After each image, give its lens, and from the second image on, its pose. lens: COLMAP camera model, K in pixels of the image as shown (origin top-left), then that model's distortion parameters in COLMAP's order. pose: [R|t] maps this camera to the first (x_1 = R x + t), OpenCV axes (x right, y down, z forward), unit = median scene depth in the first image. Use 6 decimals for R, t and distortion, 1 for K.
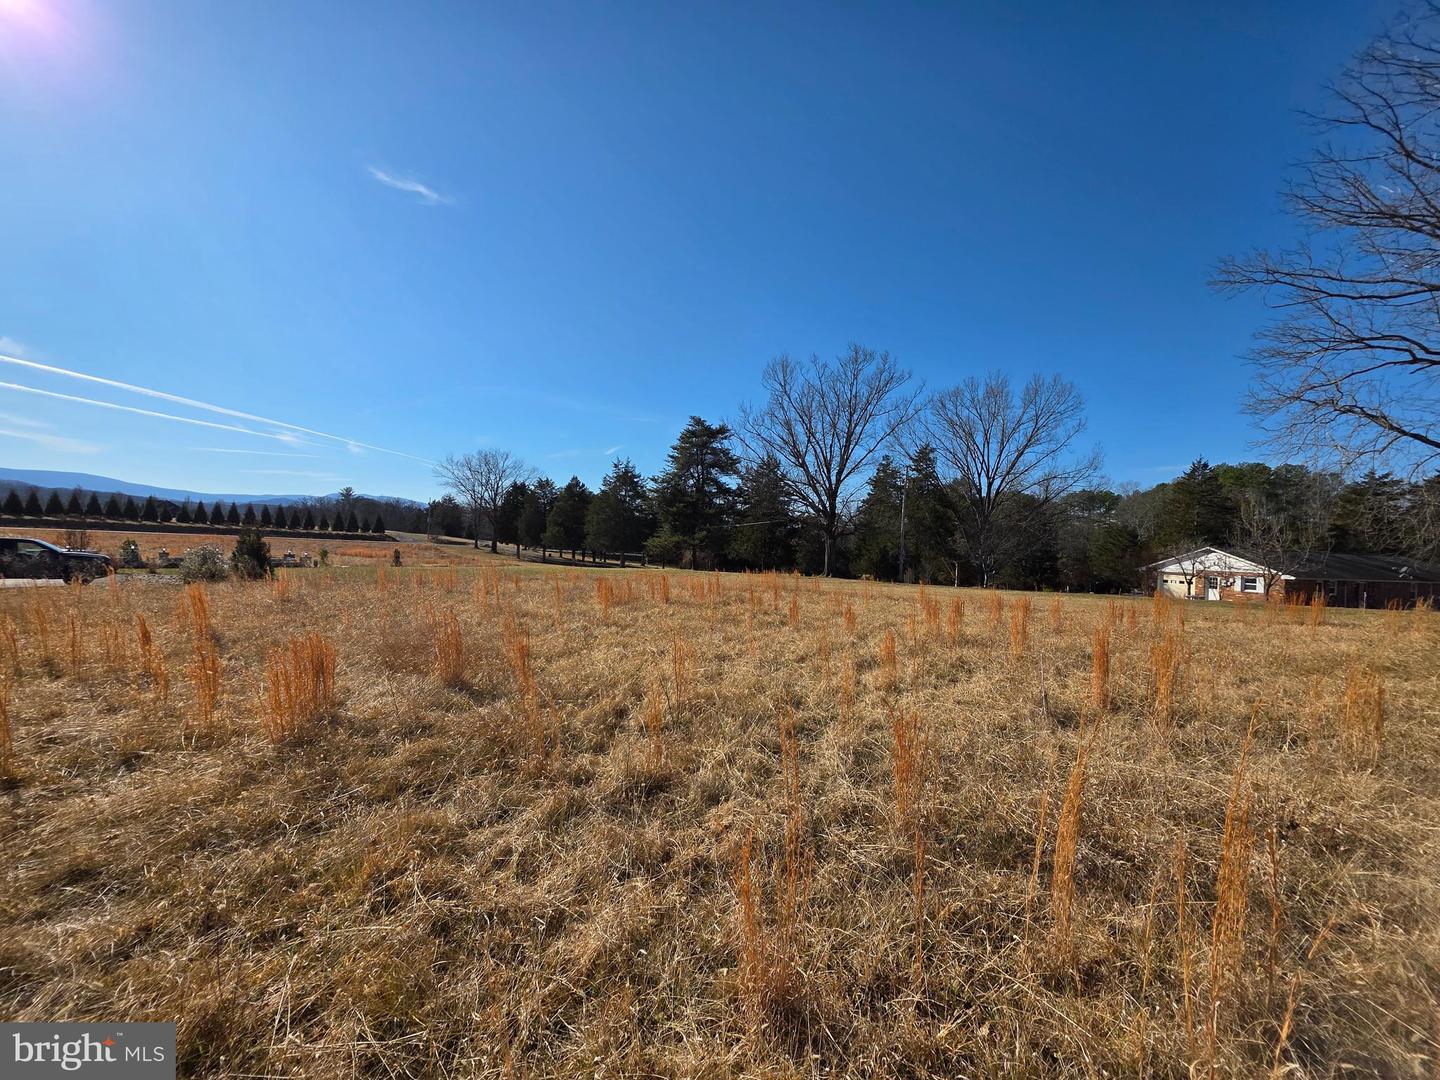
lens RADIAL K [[567.4, 0, 714.0], [0, 567.4, 538.8], [0, 0, 1]] dist [-0.005519, 0.000955]
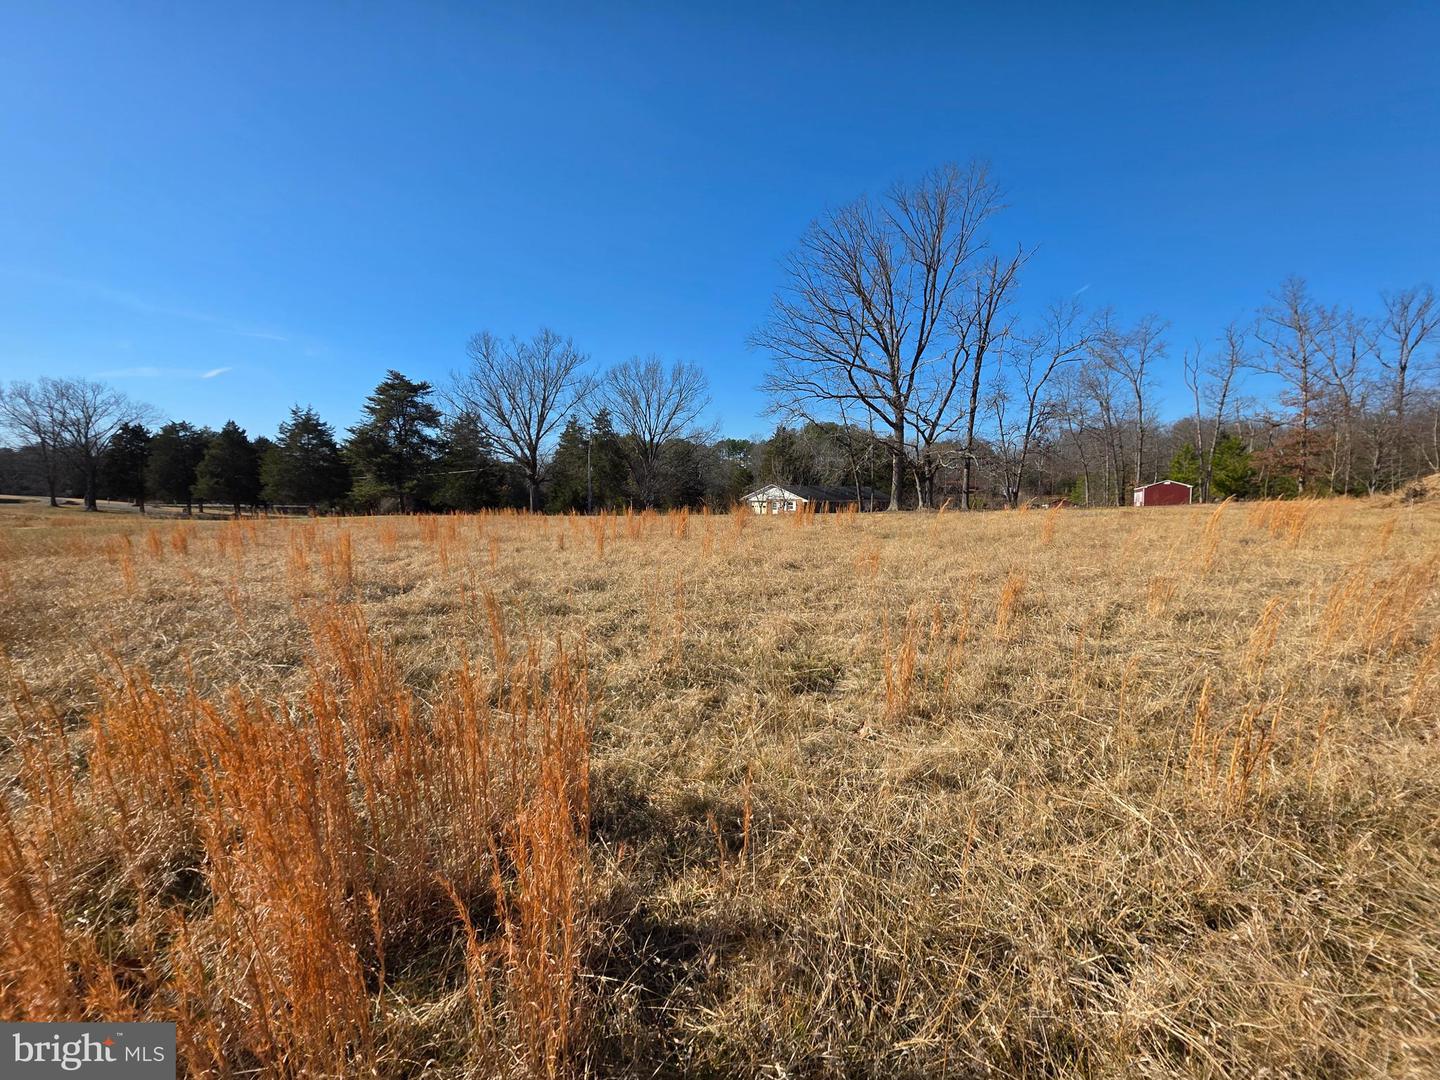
lens RADIAL K [[567.4, 0, 716.1], [0, 567.4, 542.6], [0, 0, 1]] dist [-0.005519, 0.000955]
pose [[0.856625, -0.076323, 0.510262, -0.079228], [0.021029, 0.993341, 0.113276, -0.005162], [-0.515510, -0.086305, 0.852526, -0.231998]]
